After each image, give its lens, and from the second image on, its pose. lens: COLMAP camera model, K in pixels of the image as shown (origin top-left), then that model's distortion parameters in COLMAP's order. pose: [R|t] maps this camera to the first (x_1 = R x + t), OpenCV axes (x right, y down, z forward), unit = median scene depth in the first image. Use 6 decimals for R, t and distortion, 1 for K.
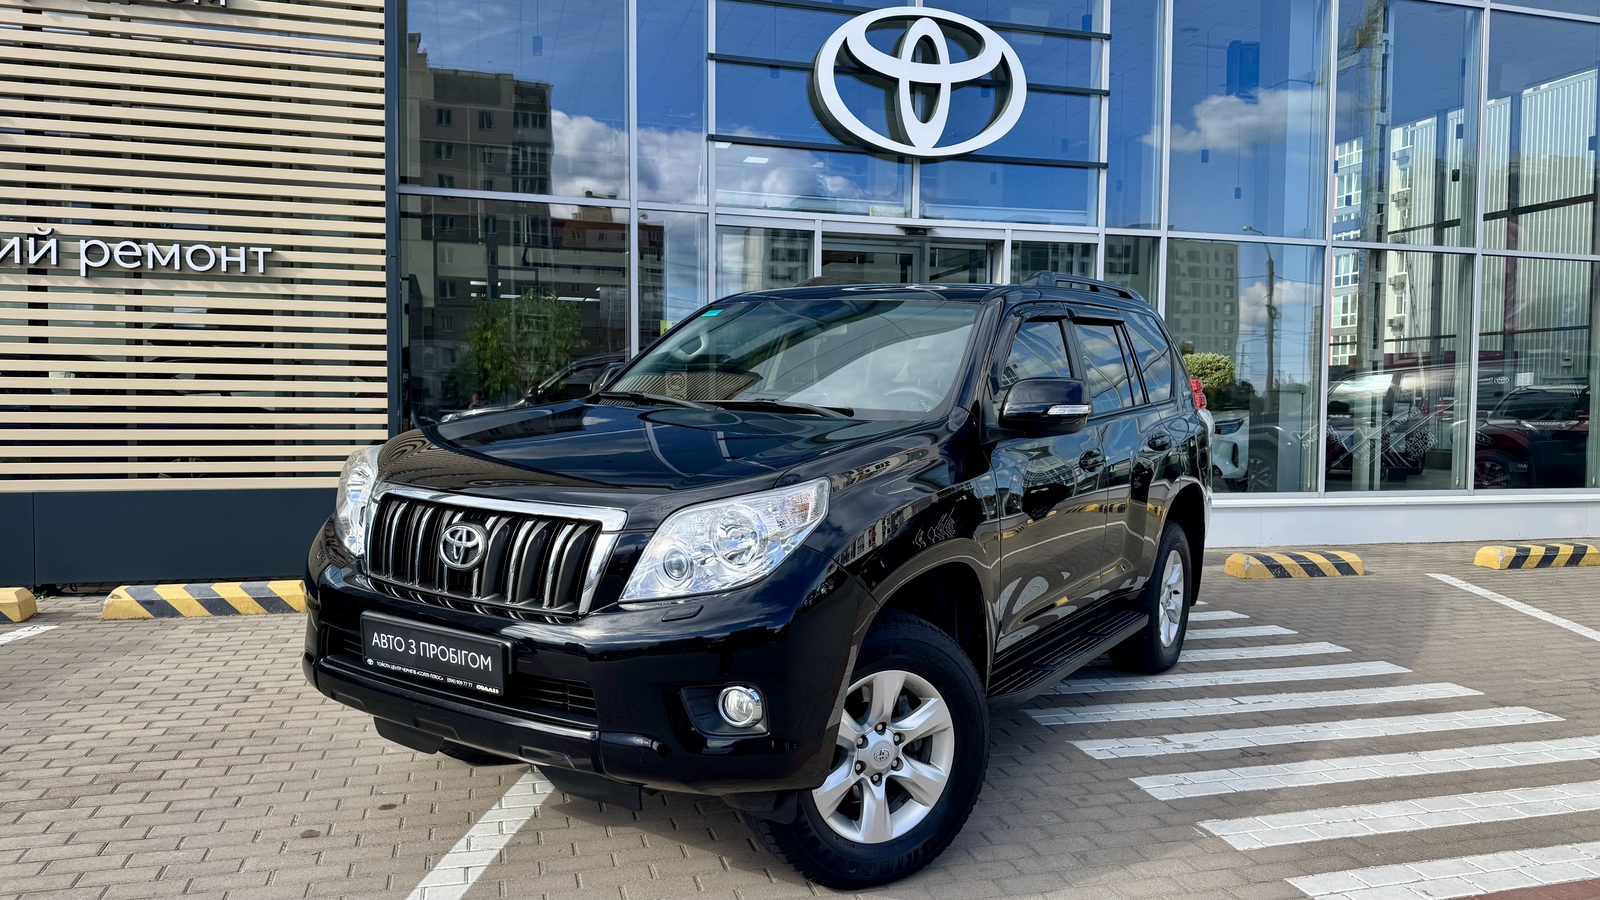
lens RADIAL K [[1123.6, 0, 800.0], [0, 1123.6, 450.0], [0, 0, 1]] dist [0.008596, -0.004751]
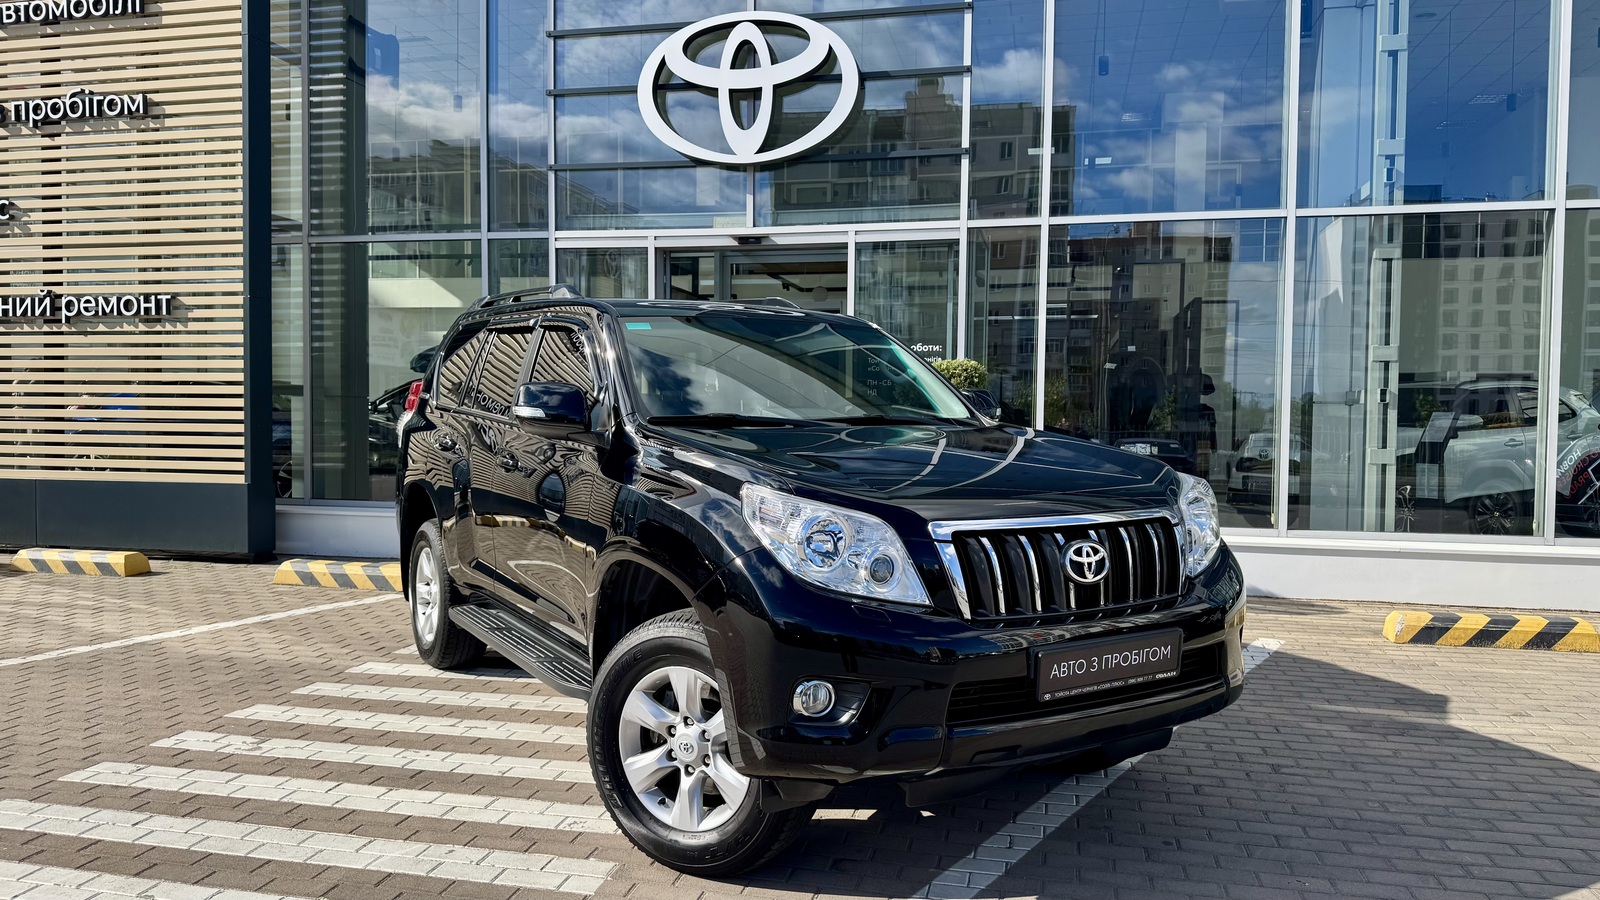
lens RADIAL K [[1123.7, 0, 799.1], [0, 1123.7, 455.1], [0, 0, 1]] dist [0.009070, -0.003191]
pose [[0.878053, 0.015756, -0.478304, 0.783602], [-0.021741, 0.999739, -0.006978, -0.002741], [0.478069, 0.016526, 0.878167, 0.212564]]
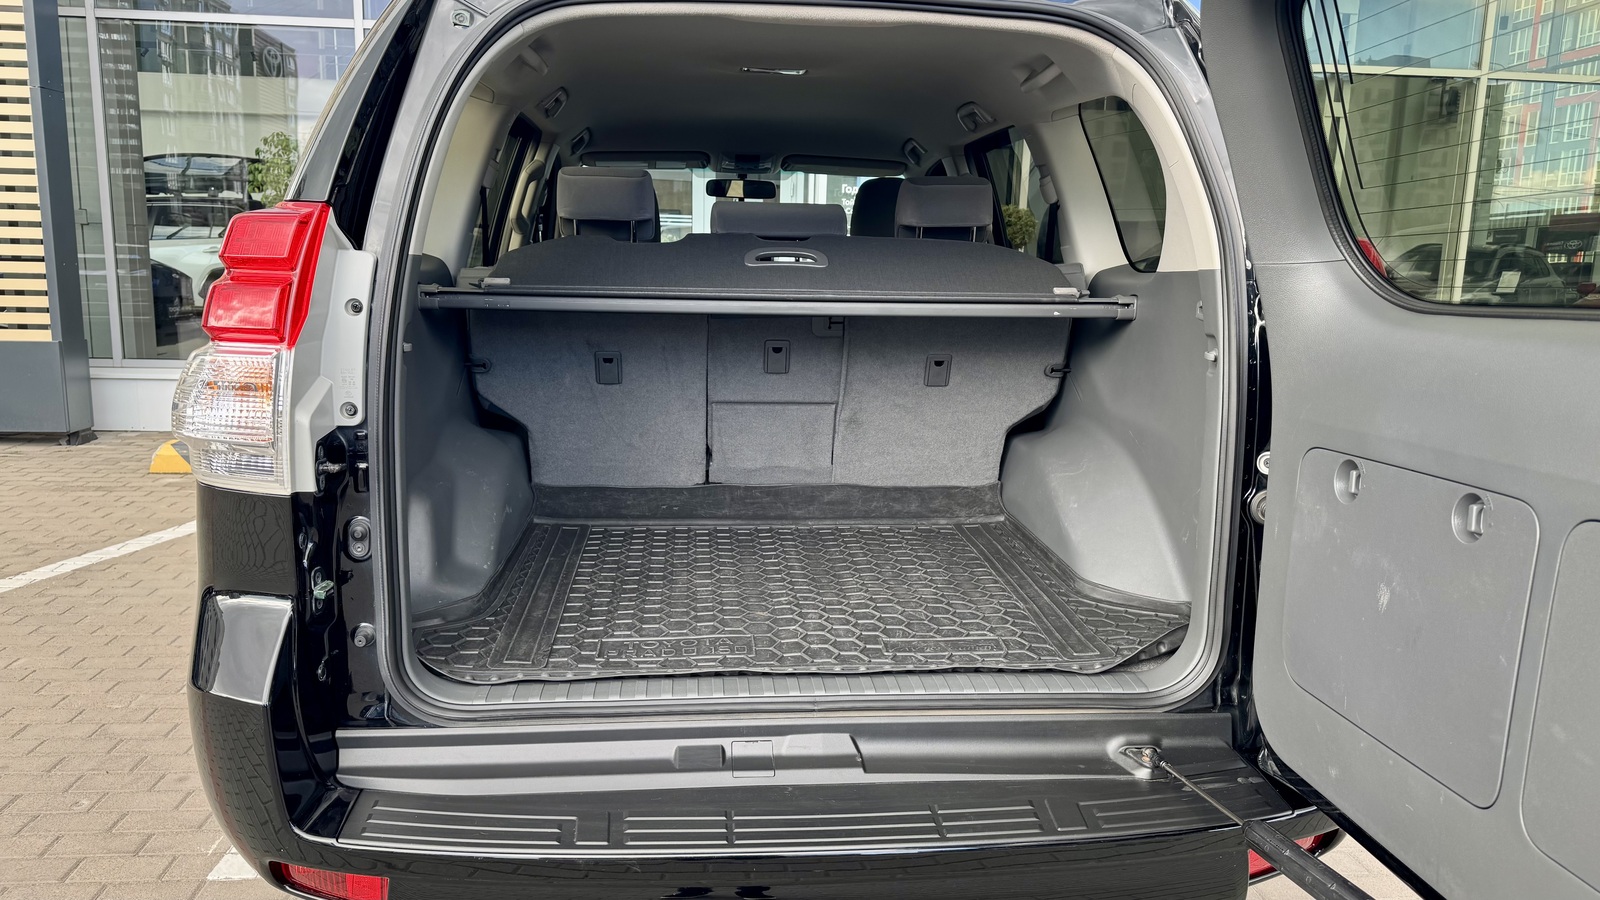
lens RADIAL K [[1123.6, 0, 800.0], [0, 1123.6, 450.0], [0, 0, 1]] dist [0.008596, -0.004751]
pose [[0.983452, 0.041298, -0.176398, 0.430025], [-0.018374, 0.991387, 0.129668, -0.010871], [0.180234, -0.124281, 0.975741, 0.189823]]
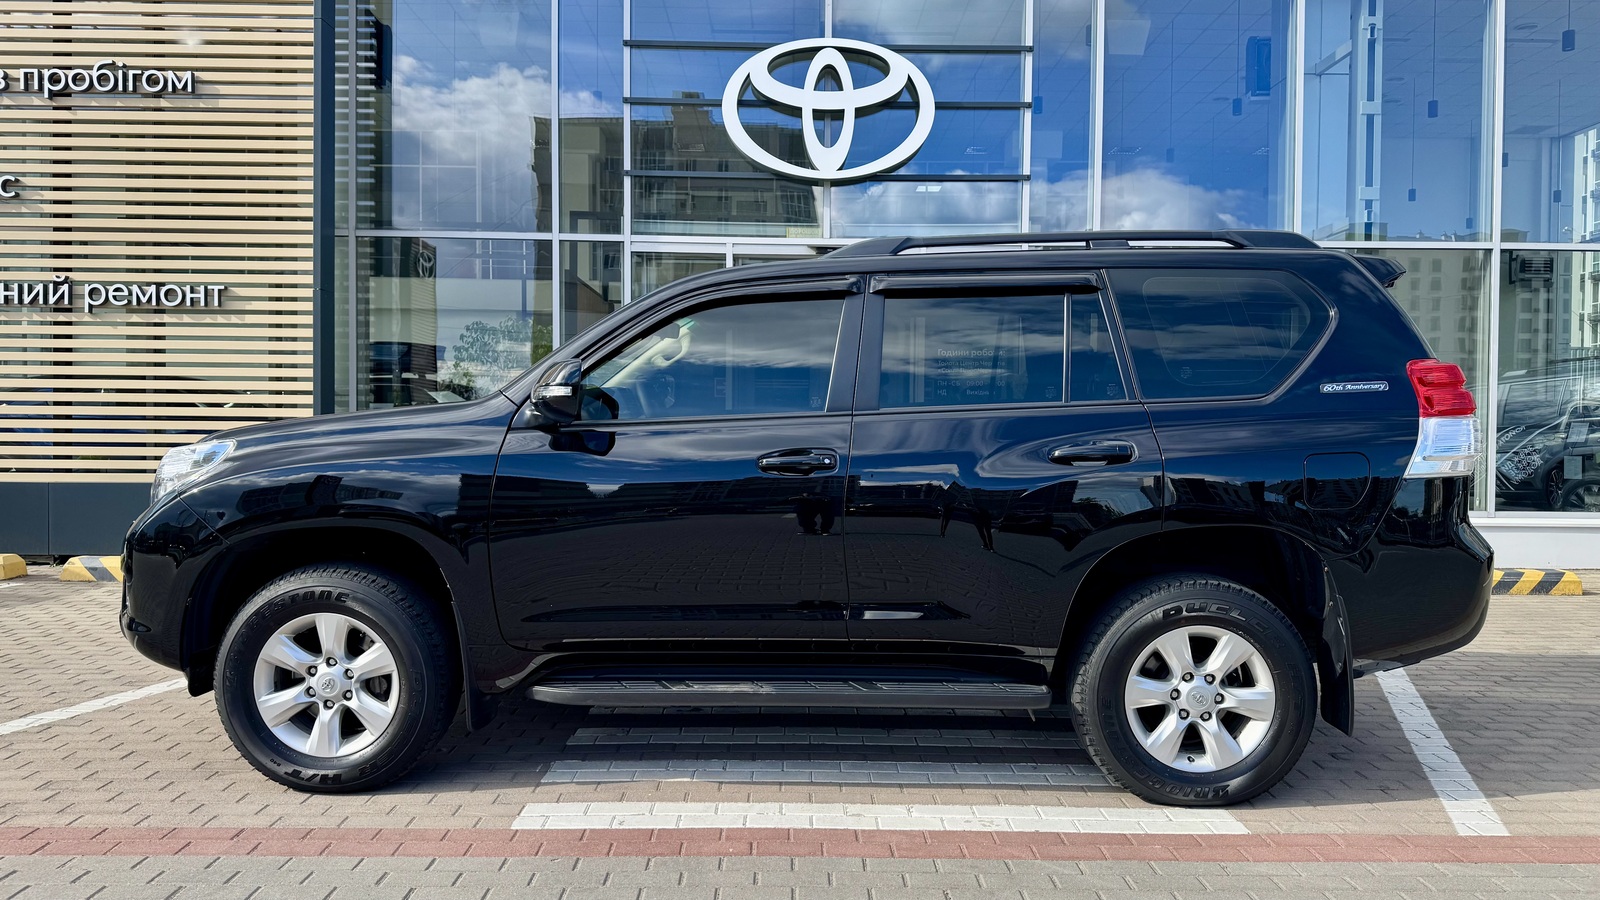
lens RADIAL K [[1120.5, 0, 803.1], [0, 1120.5, 450.9], [0, 0, 1]] dist [0.024381, -0.025219]
pose [[0.965990, 0.003166, -0.258561, 0.451309], [-0.010570, 0.999573, -0.027251, 0.026092], [0.258364, 0.029057, 0.965611, -0.010234]]
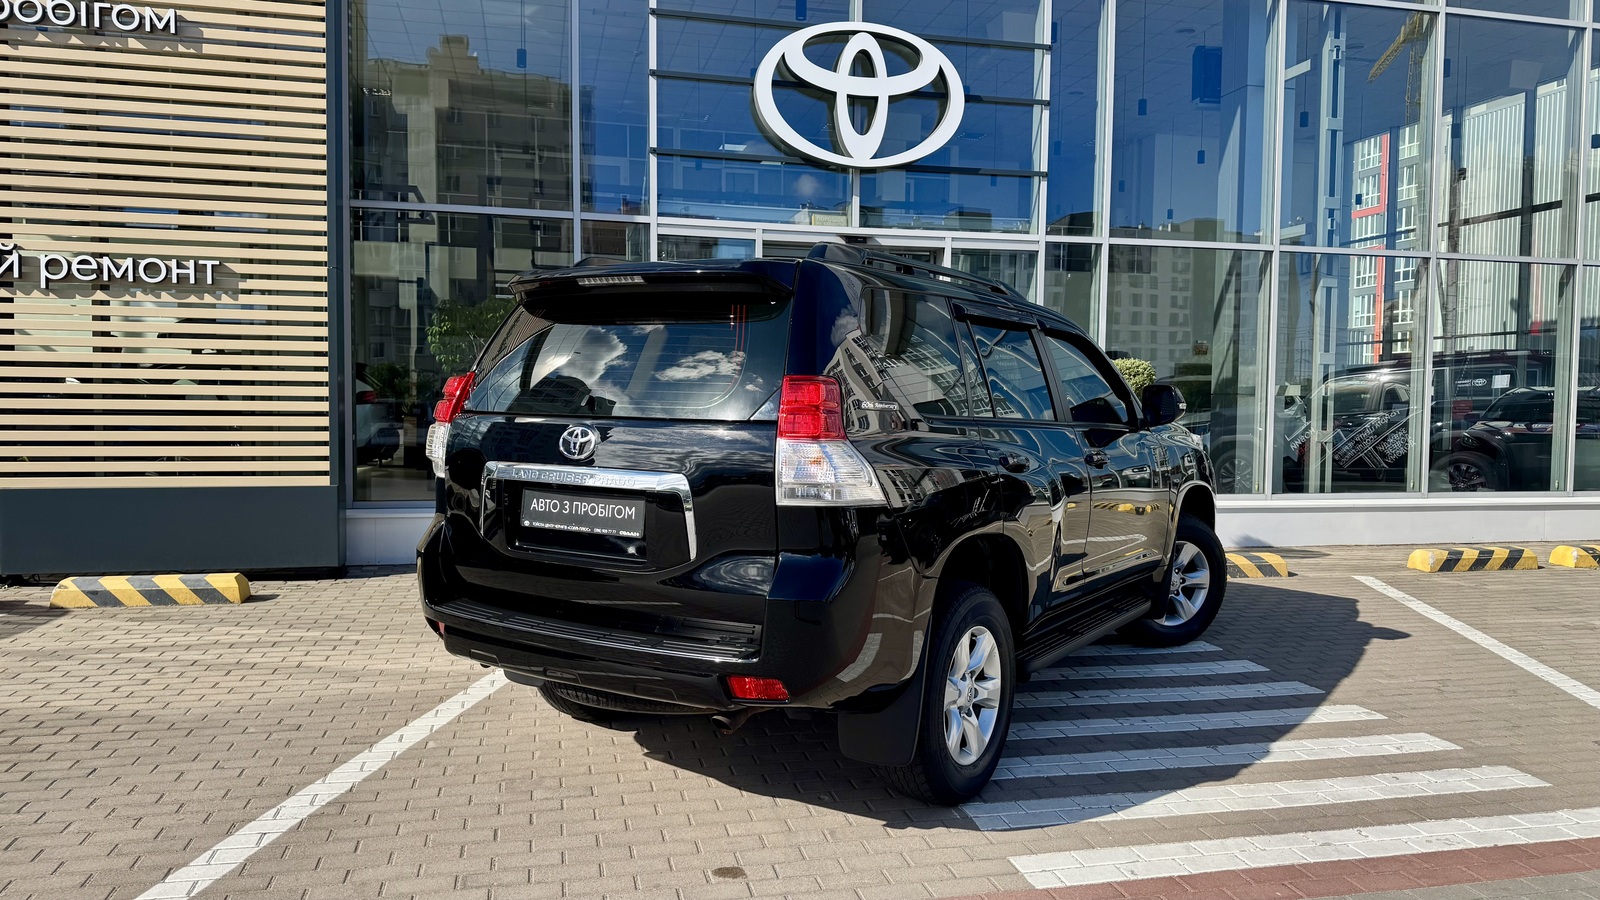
lens RADIAL K [[1116.3, 0, 801.5], [0, 1116.3, 450.6], [0, 0, 1]] dist [0.034618, -0.037177]
pose [[0.999029, 0.003714, -0.043910, 0.127465], [-0.003562, 0.999987, 0.003559, -0.005698], [0.043923, -0.003399, 0.999029, -0.037973]]
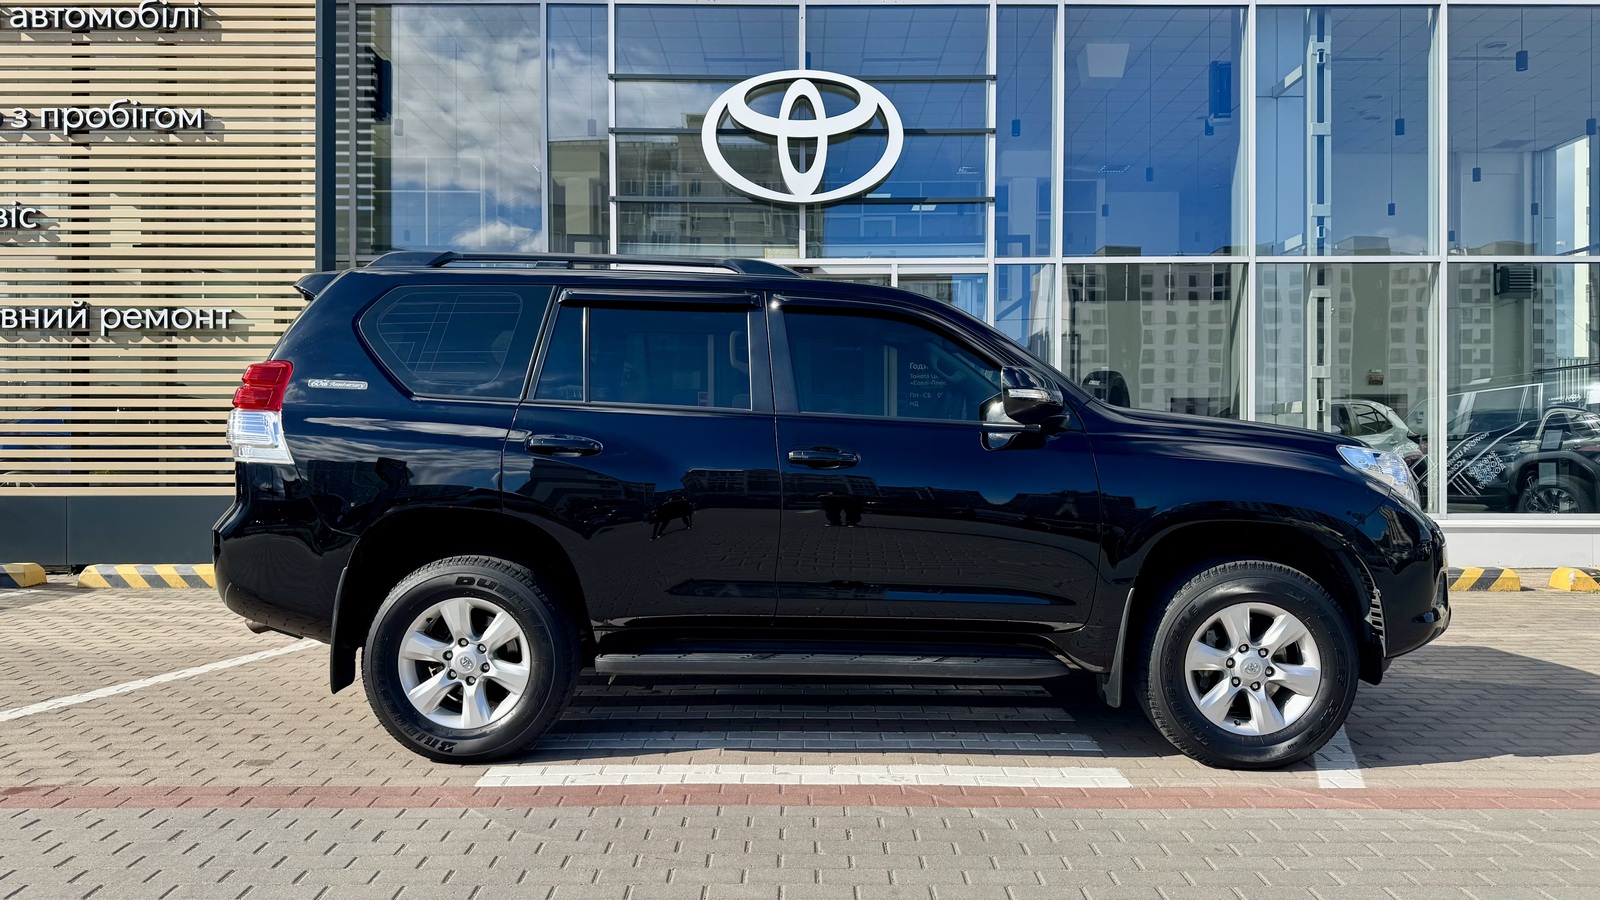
lens RADIAL K [[1116.3, 0, 801.5], [0, 1116.3, 450.6], [0, 0, 1]] dist [0.034618, -0.037177]
pose [[0.963059, -0.009235, -0.269132, 0.506388], [-0.002536, 0.999056, -0.043359, 0.037269], [0.269279, 0.042439, 0.962127, -0.059385]]
